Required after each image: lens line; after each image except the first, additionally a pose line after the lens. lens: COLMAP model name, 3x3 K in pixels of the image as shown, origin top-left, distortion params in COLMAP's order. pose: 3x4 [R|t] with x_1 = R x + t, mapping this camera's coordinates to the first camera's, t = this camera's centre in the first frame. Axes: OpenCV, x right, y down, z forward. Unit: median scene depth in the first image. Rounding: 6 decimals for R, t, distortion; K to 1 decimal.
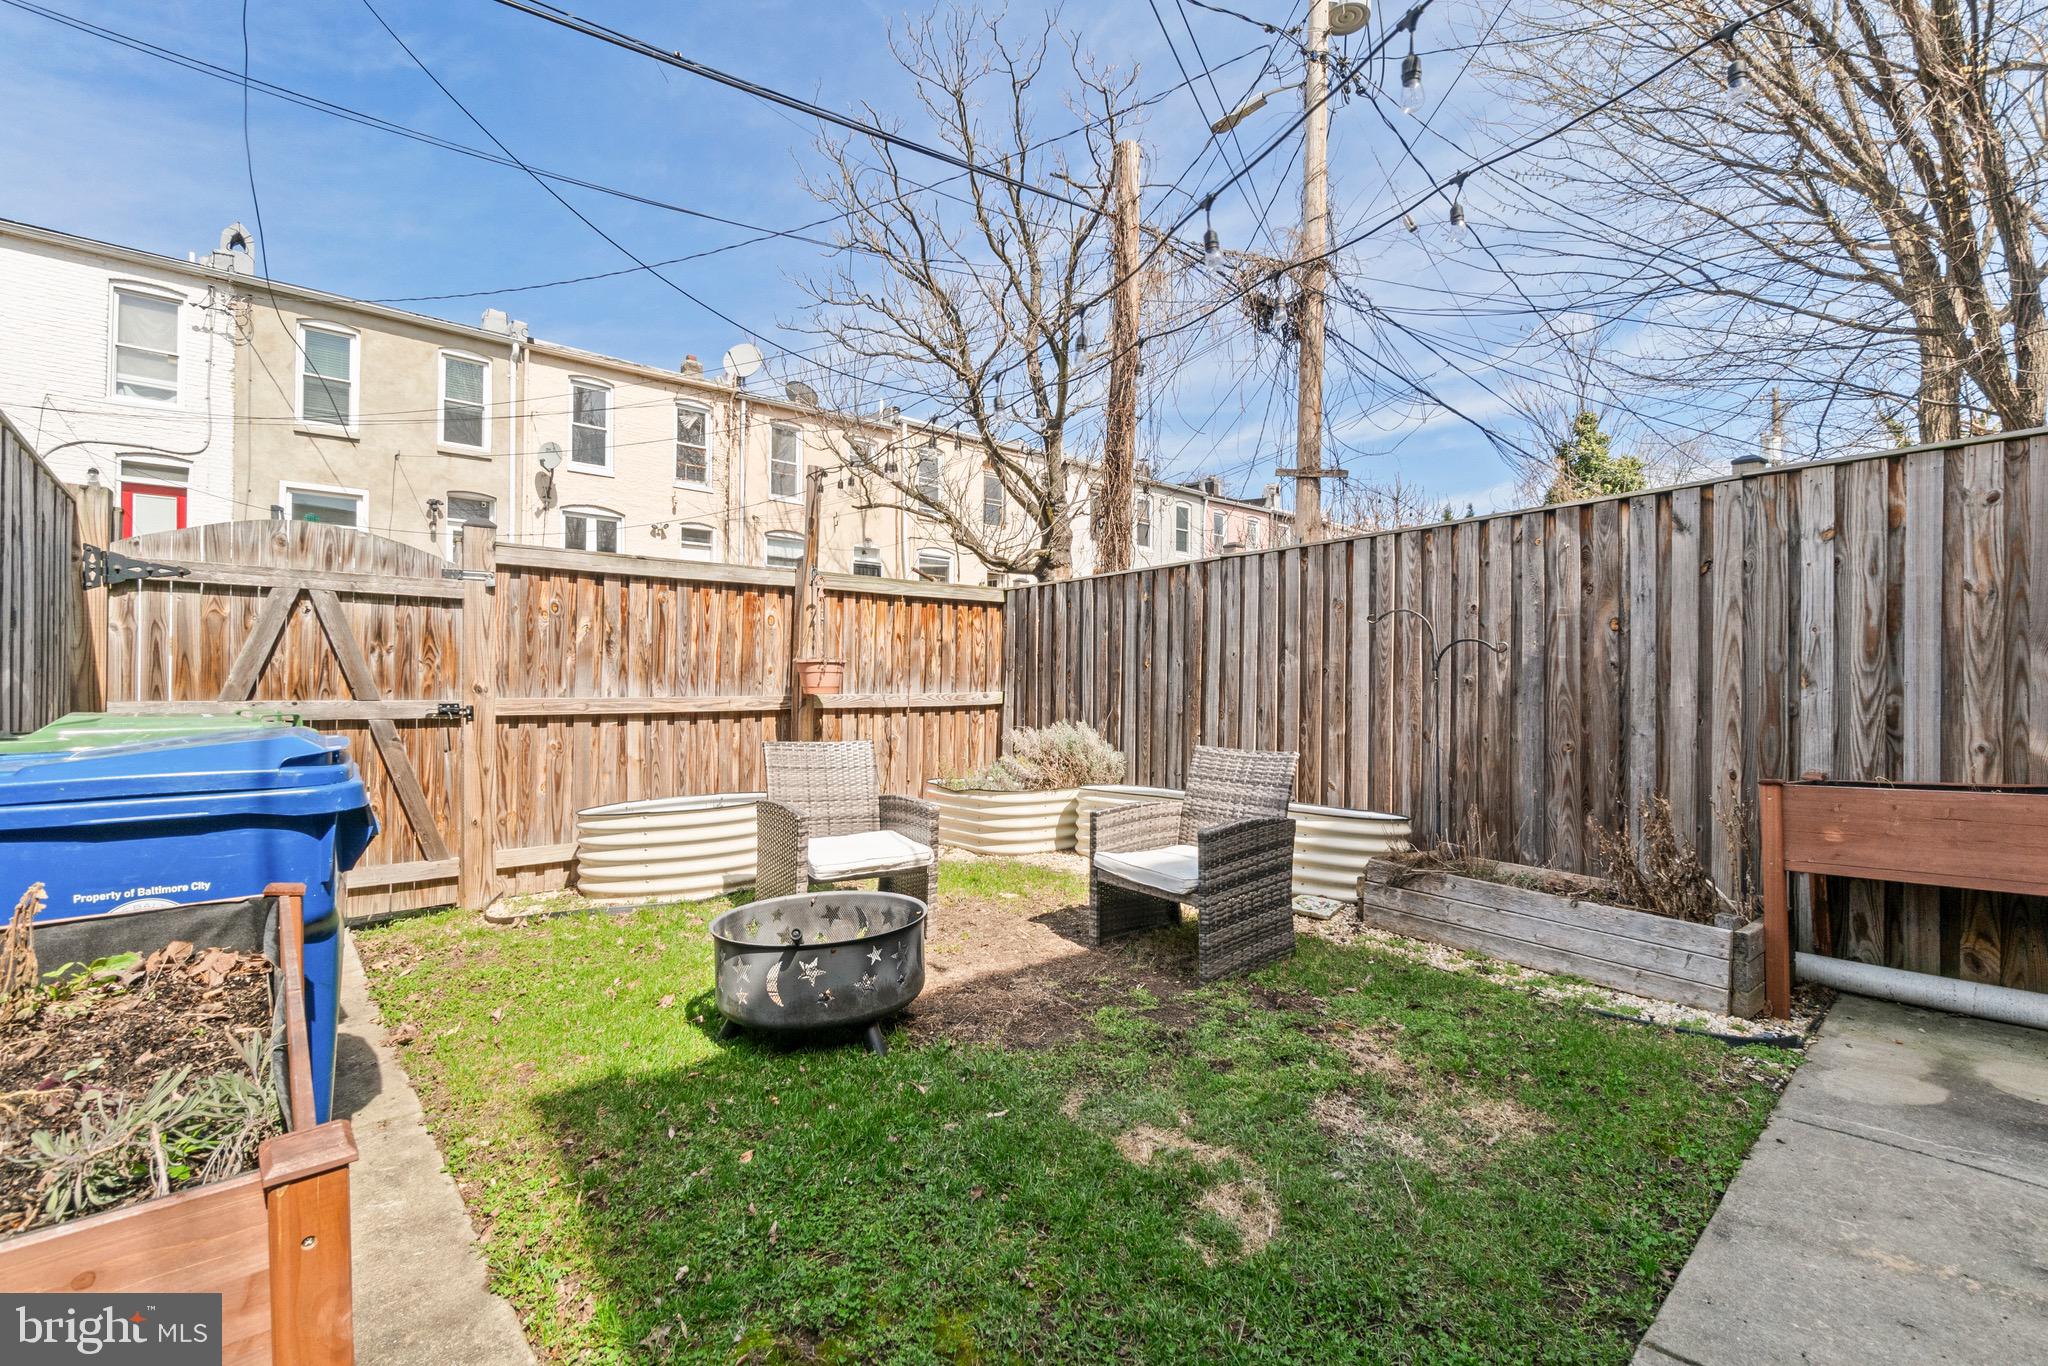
lens RADIAL K [[894.5, 0, 1010.5], [0, 894.5, 674.3], [0, 0, 1]] dist [-0.001896, -0.000770]
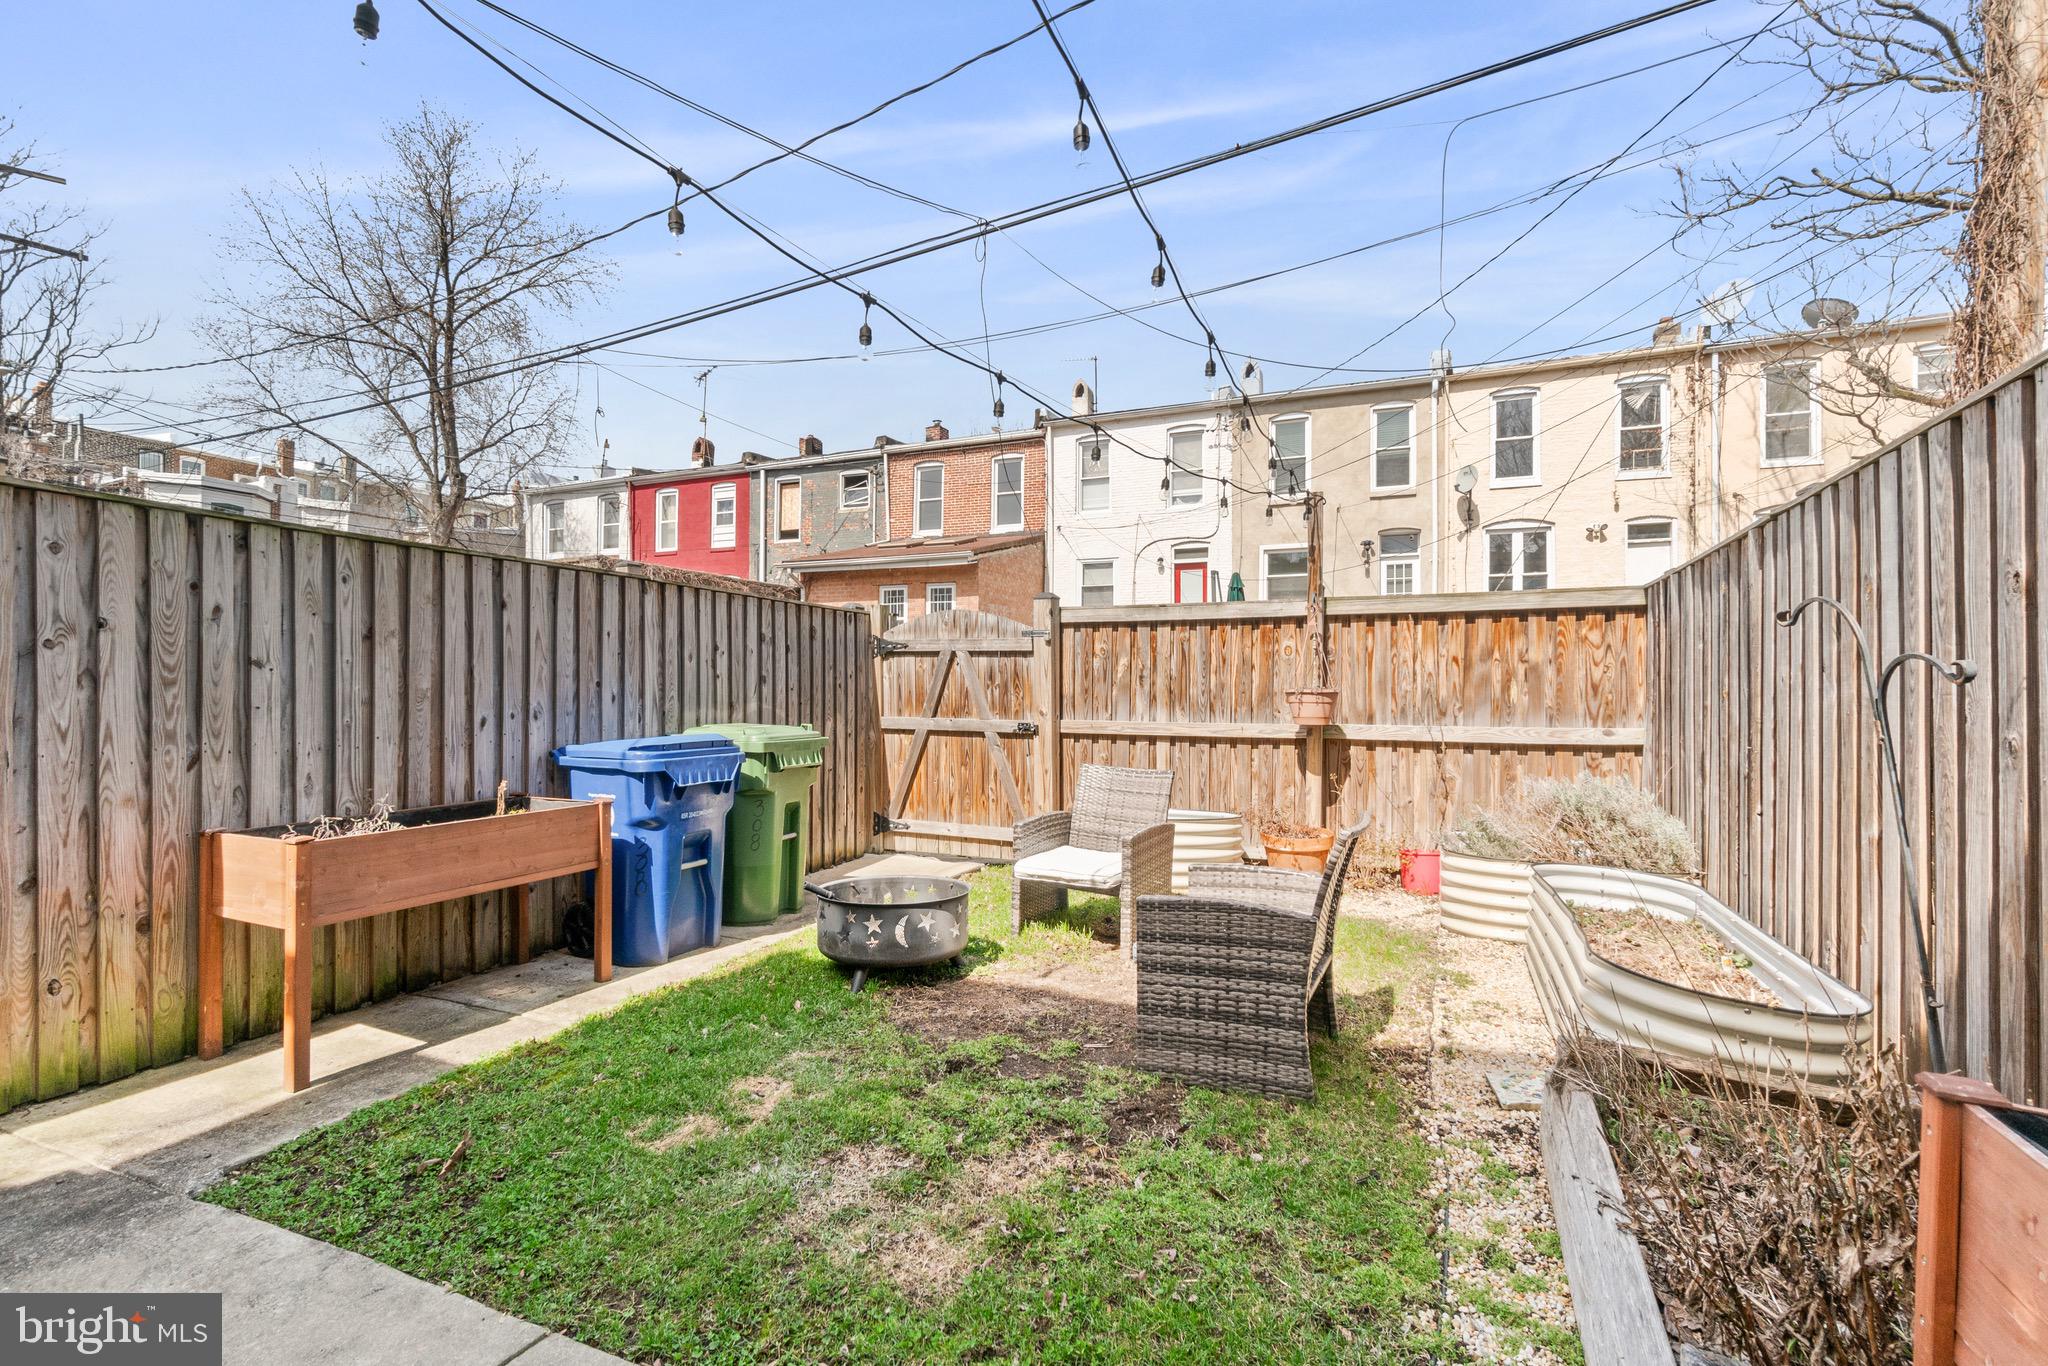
lens RADIAL K [[894.5, 0, 1008.8], [0, 894.5, 688.5], [0, 0, 1]] dist [-0.001896, -0.000770]
pose [[0.420251, -0.002056, -0.907406, 0.502507], [0.002003, 0.999997, -0.001338, -0.015768], [0.907406, -0.001255, 0.420254, 0.266307]]
